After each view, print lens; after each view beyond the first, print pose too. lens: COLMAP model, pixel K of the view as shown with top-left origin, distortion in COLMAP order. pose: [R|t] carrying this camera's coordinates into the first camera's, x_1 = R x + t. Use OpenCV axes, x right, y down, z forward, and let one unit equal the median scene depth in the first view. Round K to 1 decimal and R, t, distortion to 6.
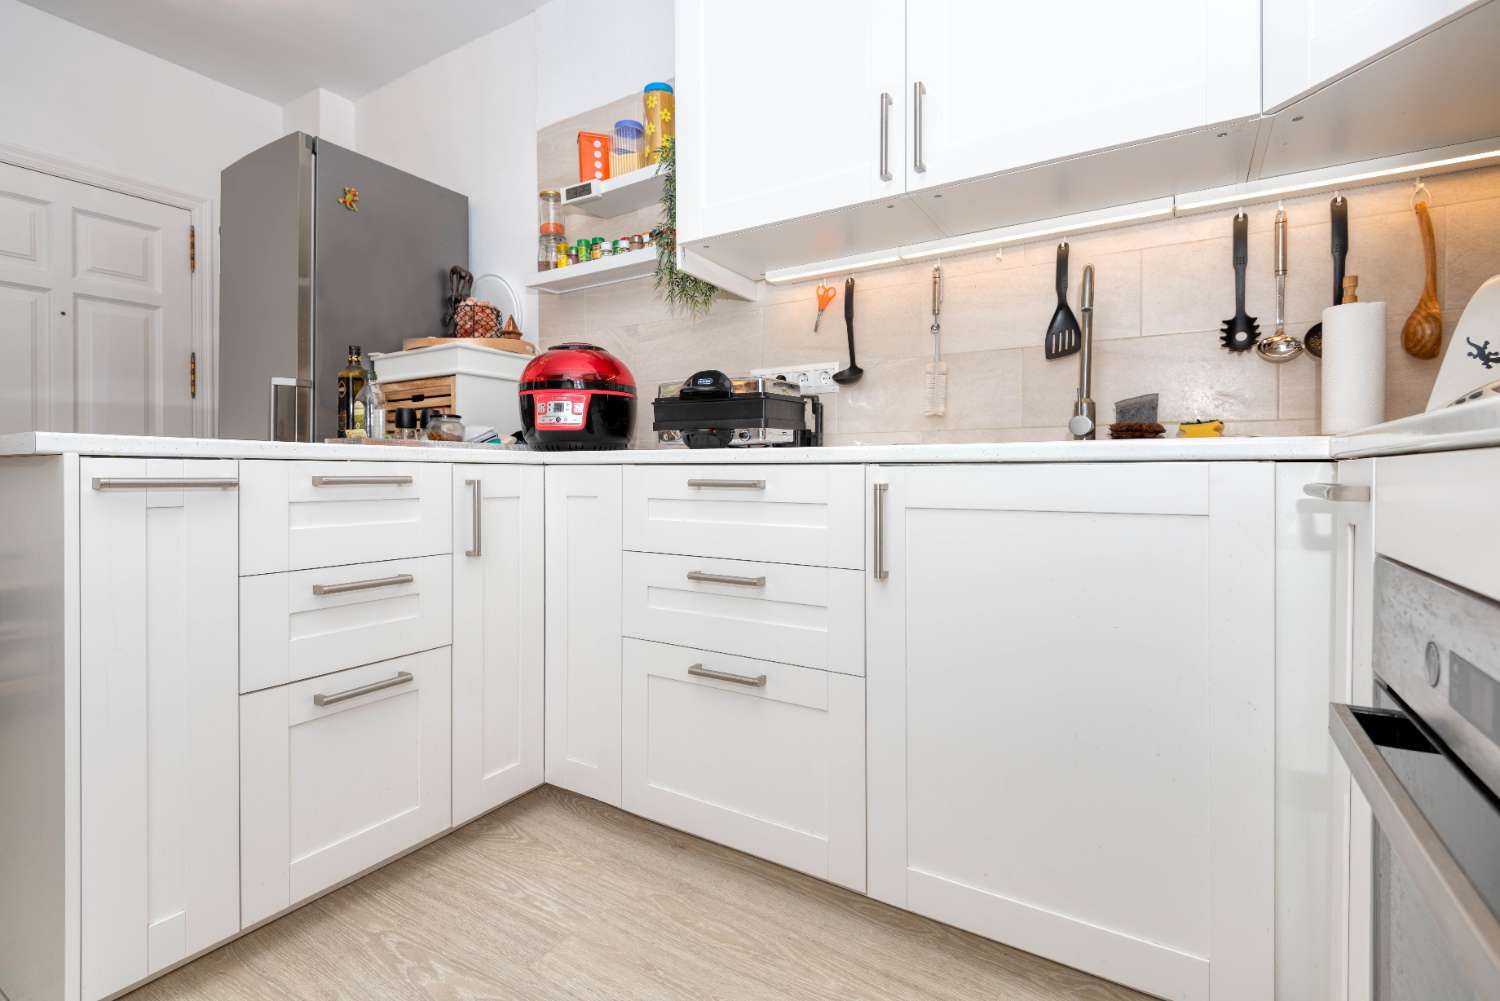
lens RADIAL K [[688.7, 0, 749.6], [0, 688.7, 473.7], [0, 0, 1]] dist [0.015904, -0.000063]
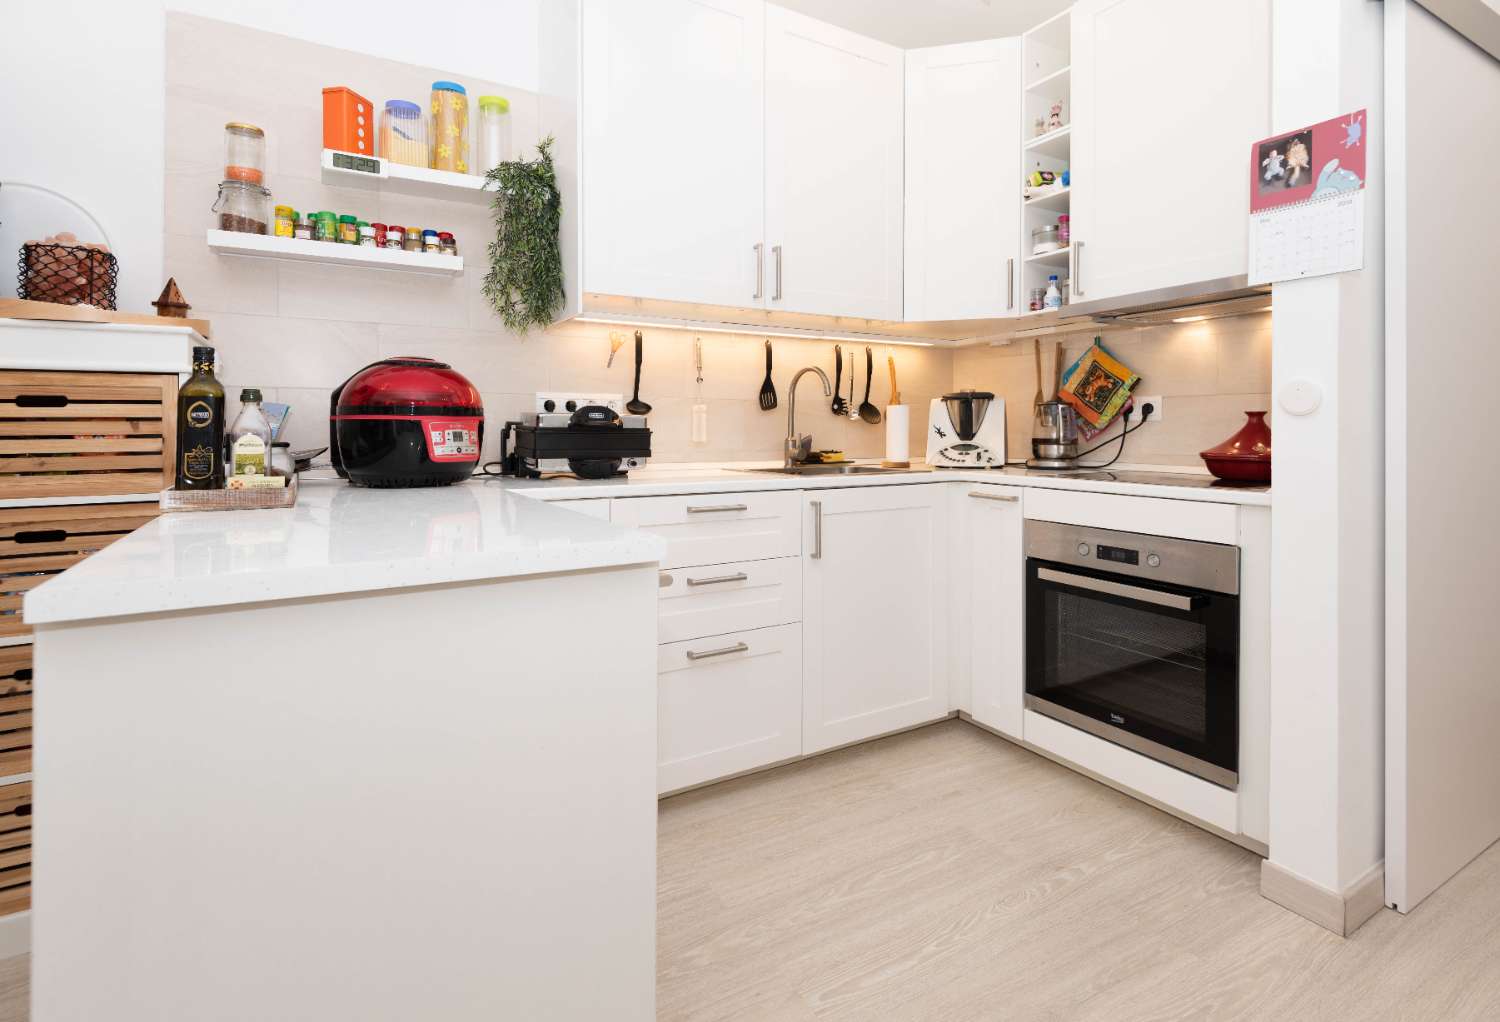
lens RADIAL K [[711.5, 0, 718.4], [0, 711.5, 433.0], [0, 0, 1]] dist [0.021665, -0.000350]
pose [[0.490609, -0.005332, 0.871364, -0.984209], [0.001950, 0.999985, 0.005021, -0.110937], [-0.871378, -0.000764, 0.490612, 0.249762]]
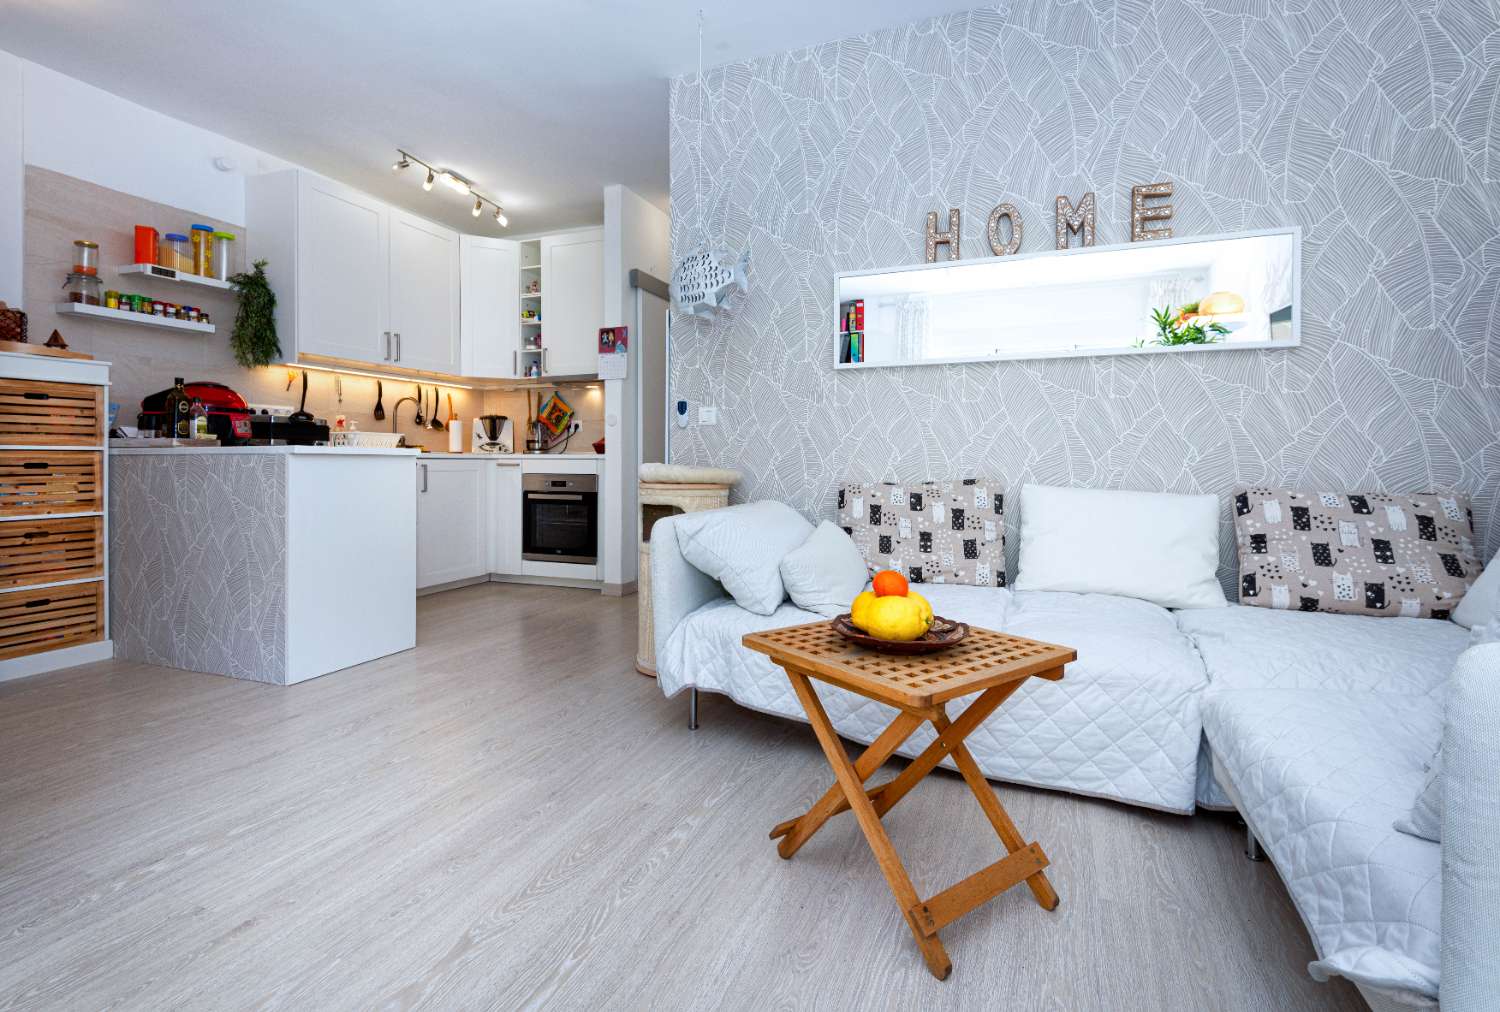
lens RADIAL K [[730.1, 0, 740.0], [0, 730.1, 461.1], [0, 0, 1]] dist [0.034318, -0.022048]
pose [[-0.175665, 0.000580, 0.984450, -2.570664], [0.001001, 0.999999, -0.000411, 0.003973], [-0.984449, 0.000913, -0.175666, 0.063910]]
